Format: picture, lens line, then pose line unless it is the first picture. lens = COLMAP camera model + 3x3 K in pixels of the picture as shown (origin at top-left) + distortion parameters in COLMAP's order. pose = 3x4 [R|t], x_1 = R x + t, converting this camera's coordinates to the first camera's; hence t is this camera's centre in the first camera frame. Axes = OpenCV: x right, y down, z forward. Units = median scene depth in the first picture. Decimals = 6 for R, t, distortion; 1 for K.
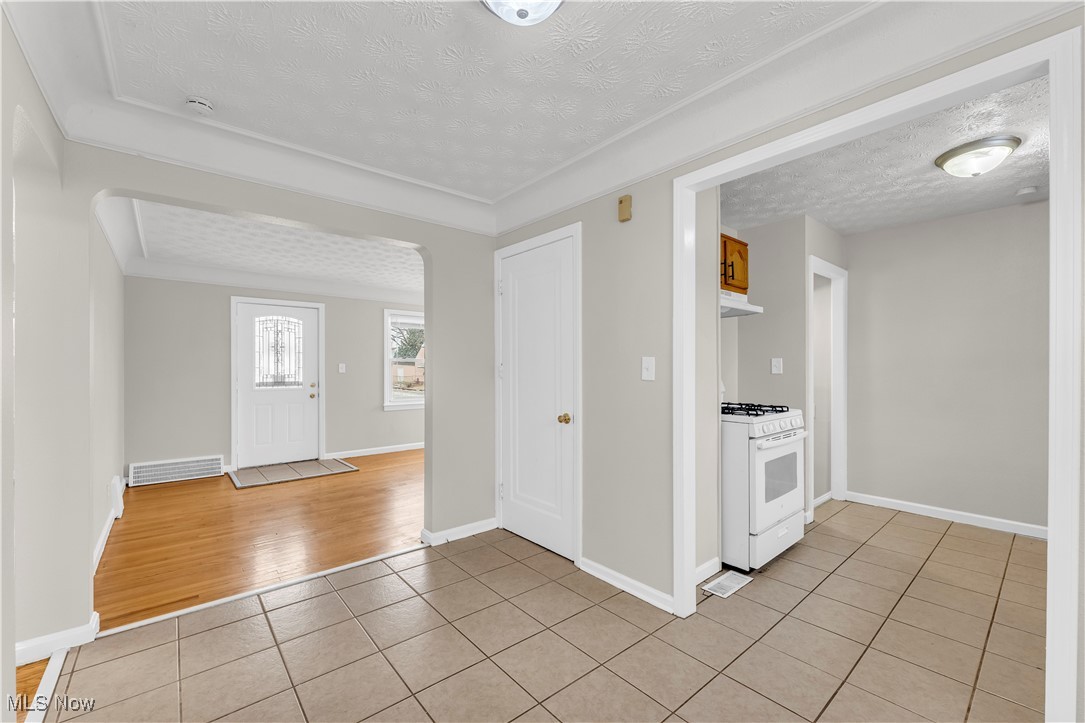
lens RADIAL K [[440.5, 0, 535.1], [0, 440.5, 370.3], [0, 0, 1]] dist [-0.001367, 0.000045]
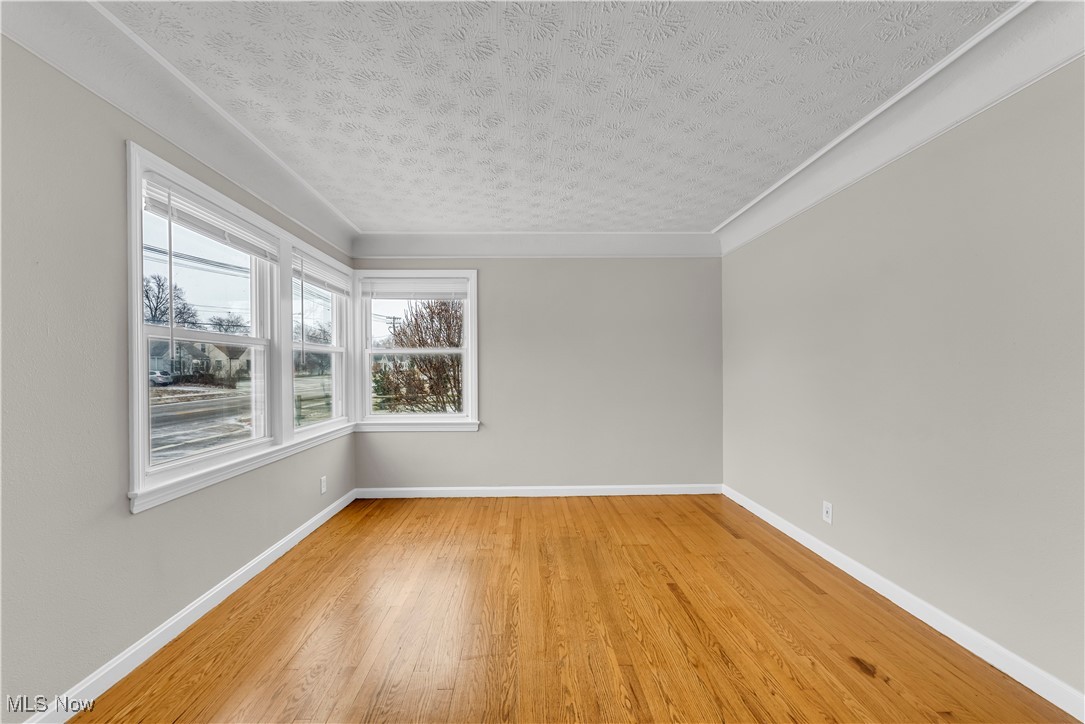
lens RADIAL K [[440.5, 0, 535.1], [0, 440.5, 370.8], [0, 0, 1]] dist [-0.001367, 0.000045]
pose [[0.623808, -0.006694, 0.781549, -0.462717], [0.006322, 0.999974, 0.003519, 0.004035], [-0.781552, 0.002746, 0.623834, 0.731478]]
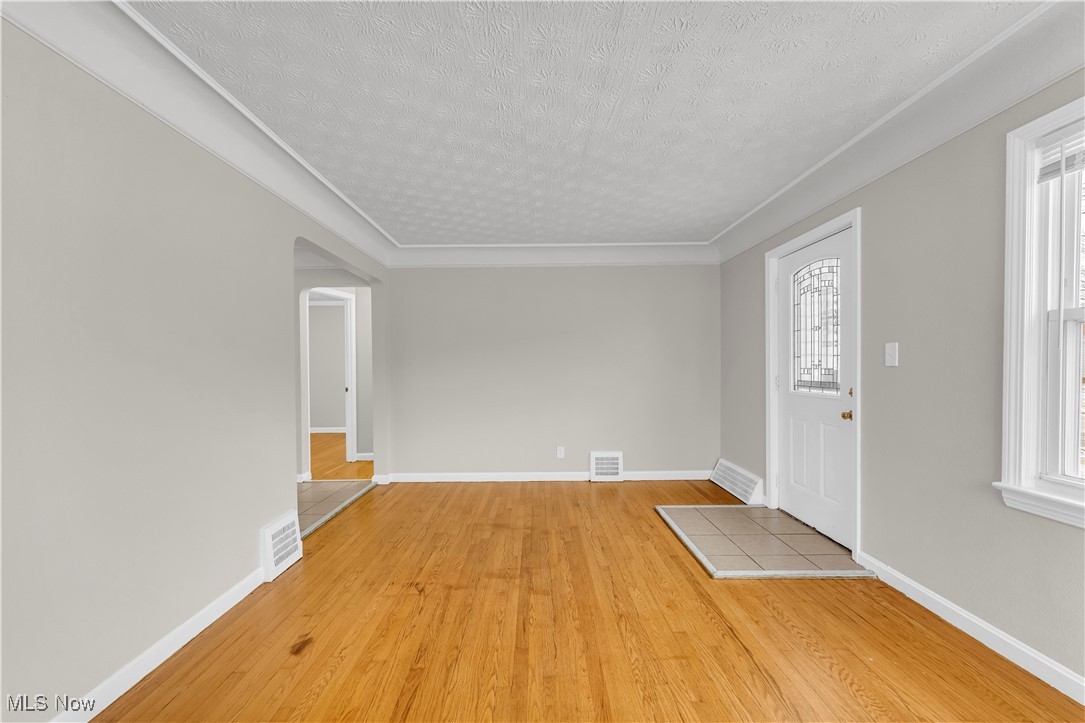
lens RADIAL K [[440.5, 0, 535.1], [0, 440.5, 370.3], [0, 0, 1]] dist [-0.001367, 0.000045]
pose [[-0.642555, 0.015834, -0.766076, 0.068831], [0.007057, 0.999866, 0.014746, 0.001548], [0.766207, 0.004069, -0.642581, 1.099214]]
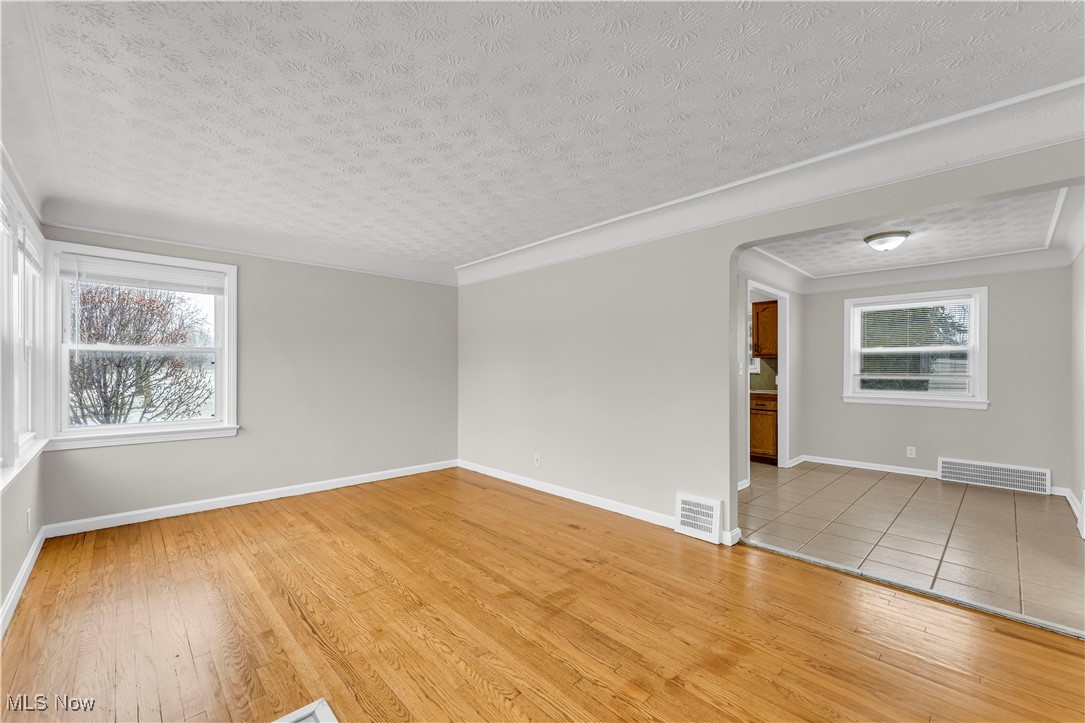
lens RADIAL K [[440.5, 0, 535.1], [0, 440.5, 370.3], [0, 0, 1]] dist [-0.001367, 0.000045]
pose [[-0.059233, 0.000813, 0.998244, -0.672546], [0.000075, 1.000000, -0.000810, 0.003588], [-0.998244, 0.000027, -0.059233, 0.833956]]
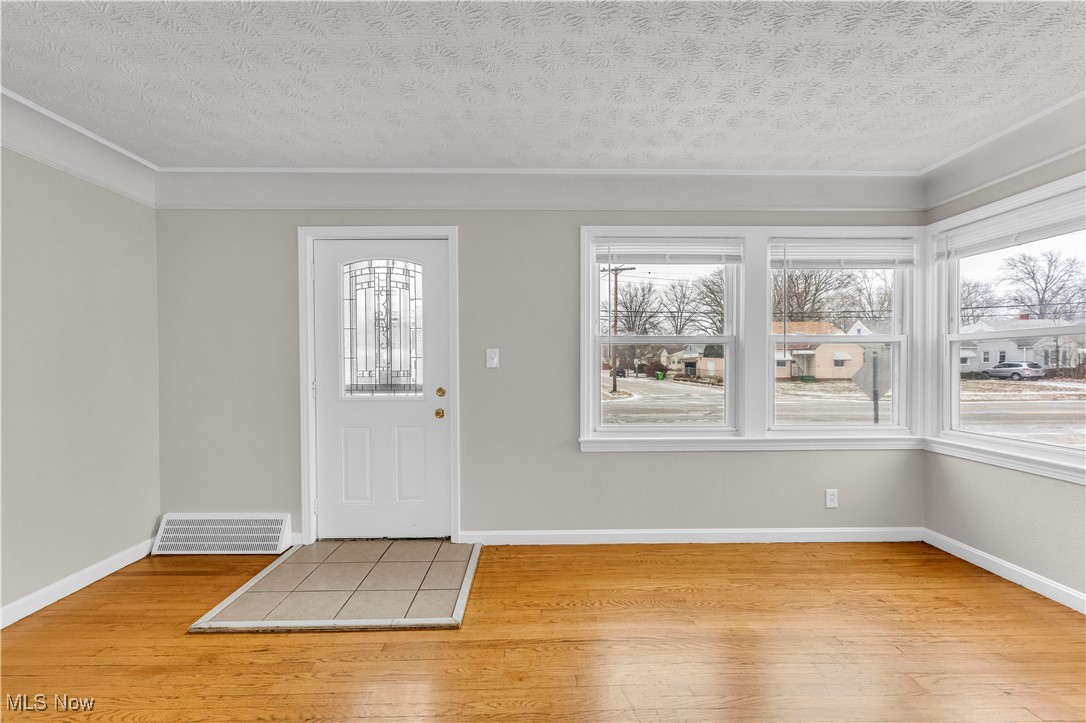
lens RADIAL K [[439.6, 0, 535.8], [0, 439.6, 370.5], [0, 0, 1]] dist [0.000864, -0.000035]
pose [[0.775937, 0.008451, -0.630754, -0.106924], [0.001026, 0.999892, 0.014658, 0.001943], [0.630810, -0.012021, 0.775844, 0.715221]]
